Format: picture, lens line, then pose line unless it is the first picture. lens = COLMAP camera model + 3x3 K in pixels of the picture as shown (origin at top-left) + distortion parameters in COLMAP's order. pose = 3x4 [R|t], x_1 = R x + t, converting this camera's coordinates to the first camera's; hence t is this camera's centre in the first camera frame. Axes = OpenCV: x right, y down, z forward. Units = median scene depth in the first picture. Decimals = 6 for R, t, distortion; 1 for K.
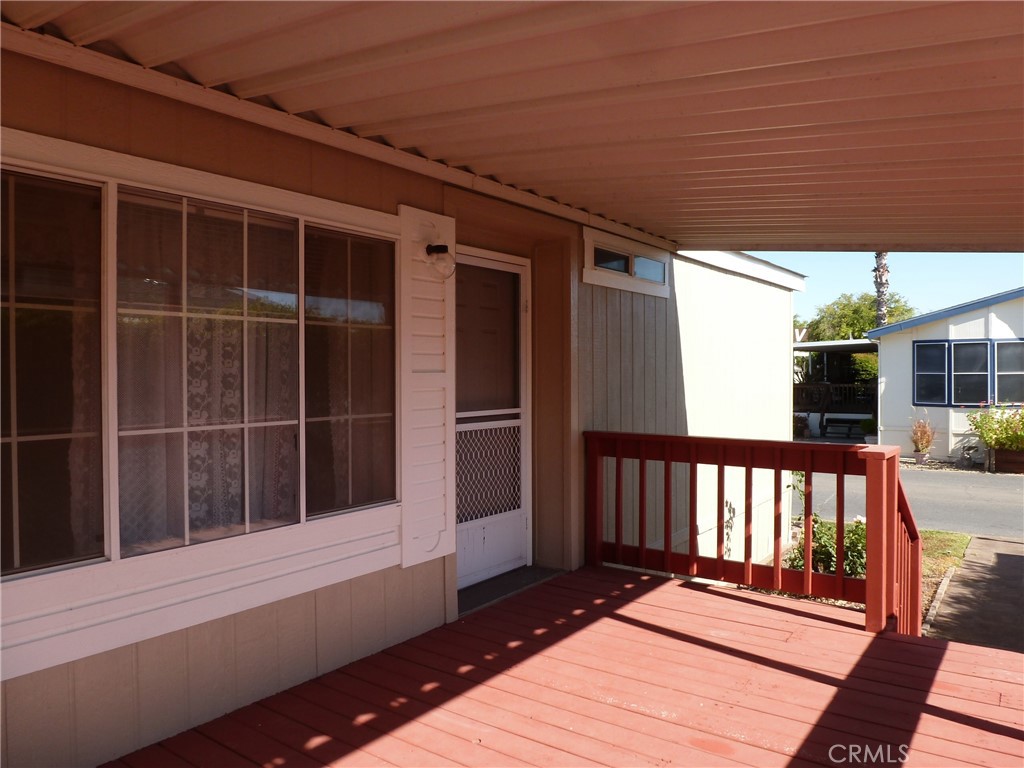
lens RADIAL K [[747.4, 0, 512.0], [0, 747.4, 384.0], [0, 0, 1]] dist [-0.037023, -0.000068]
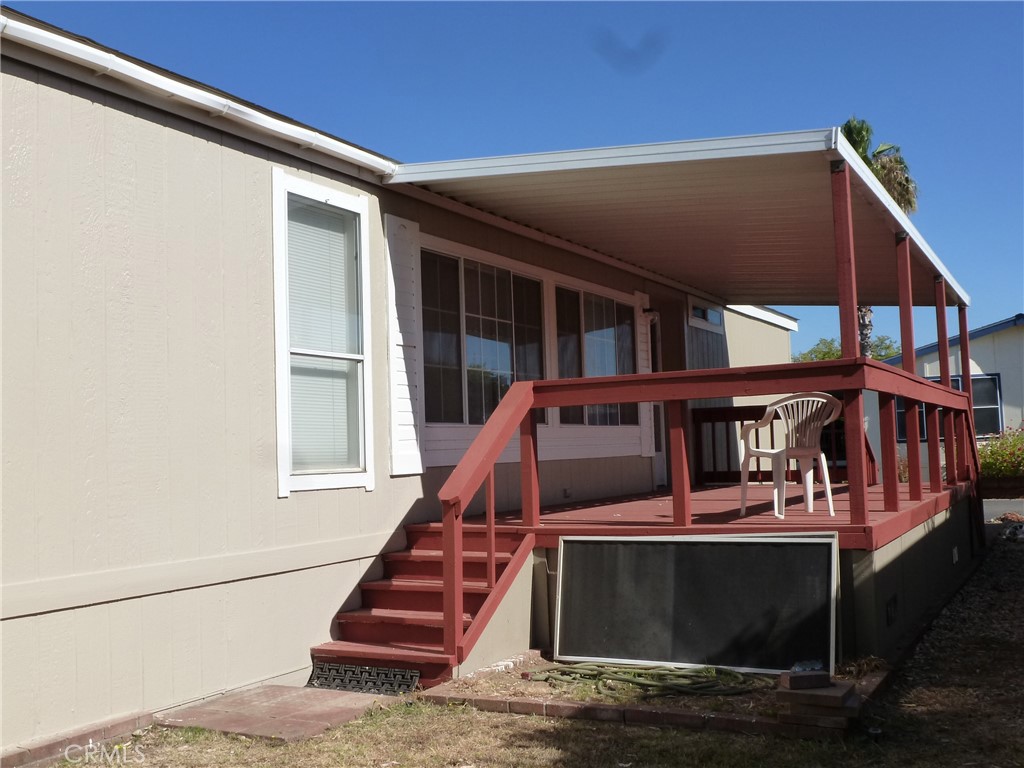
lens RADIAL K [[1072.1, 0, 512.0], [0, 1072.1, 384.0], [0, 0, 1]] dist [-0.006301, -0.001474]
pose [[0.990616, -0.014161, 0.135942, -0.560471], [0.025409, 0.996360, -0.081366, 0.167600], [-0.134295, 0.084057, 0.987370, -1.213347]]
